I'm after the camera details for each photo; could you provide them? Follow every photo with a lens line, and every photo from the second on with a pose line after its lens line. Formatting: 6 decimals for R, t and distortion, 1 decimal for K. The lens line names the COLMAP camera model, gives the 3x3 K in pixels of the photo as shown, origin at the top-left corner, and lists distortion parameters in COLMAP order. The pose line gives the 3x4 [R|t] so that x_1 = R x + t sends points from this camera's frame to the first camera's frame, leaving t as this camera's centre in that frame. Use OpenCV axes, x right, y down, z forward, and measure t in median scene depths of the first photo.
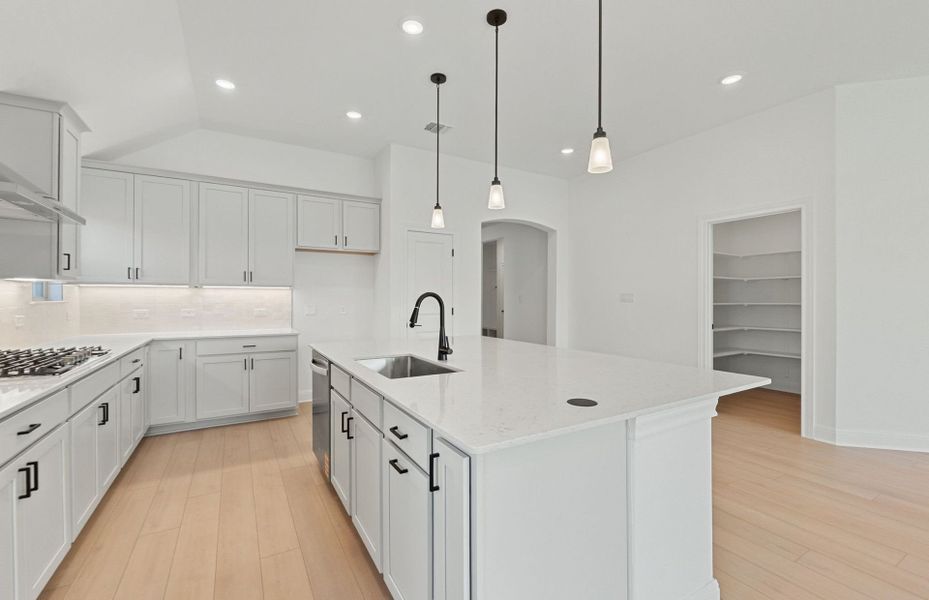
lens RADIAL K [[387.9, 0, 471.3], [0, 387.9, 300.1], [0, 0, 1]] dist [-0.009109, -0.000602]
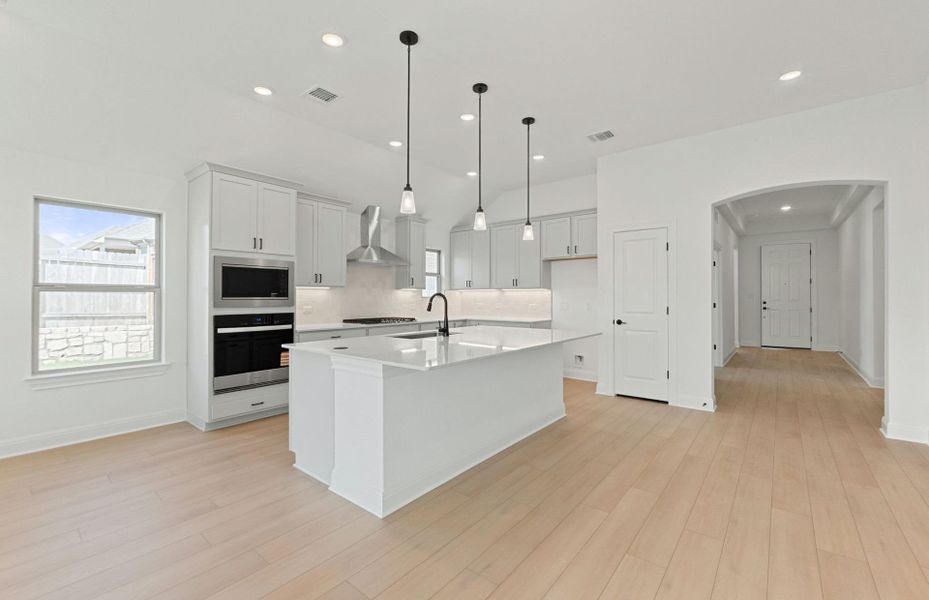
lens RADIAL K [[387.9, 0, 475.5], [0, 387.9, 296.0], [0, 0, 1]] dist [-0.009109, -0.000602]
pose [[0.330588, -0.003973, -0.943767, 0.838111], [-0.001049, 0.999989, -0.004577, -0.000216], [0.943775, 0.002503, 0.330580, 0.345097]]
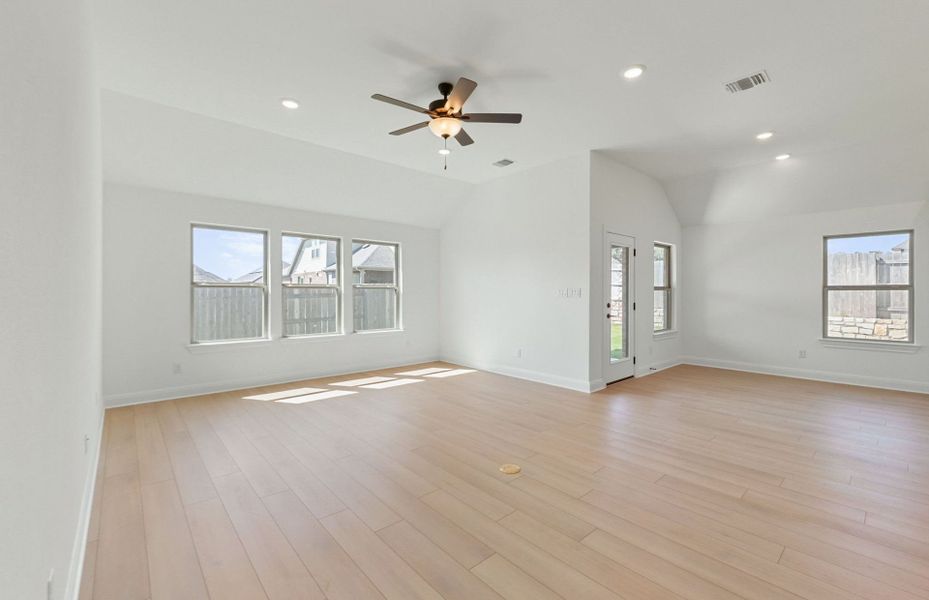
lens RADIAL K [[387.9, 0, 472.5], [0, 387.9, 293.4], [0, 0, 1]] dist [-0.009109, -0.000602]
pose [[-0.982280, -0.004521, -0.187363, 1.481632], [-0.004832, 0.999988, 0.001200, 0.005310], [0.187355, 0.002084, -0.982290, 0.997740]]
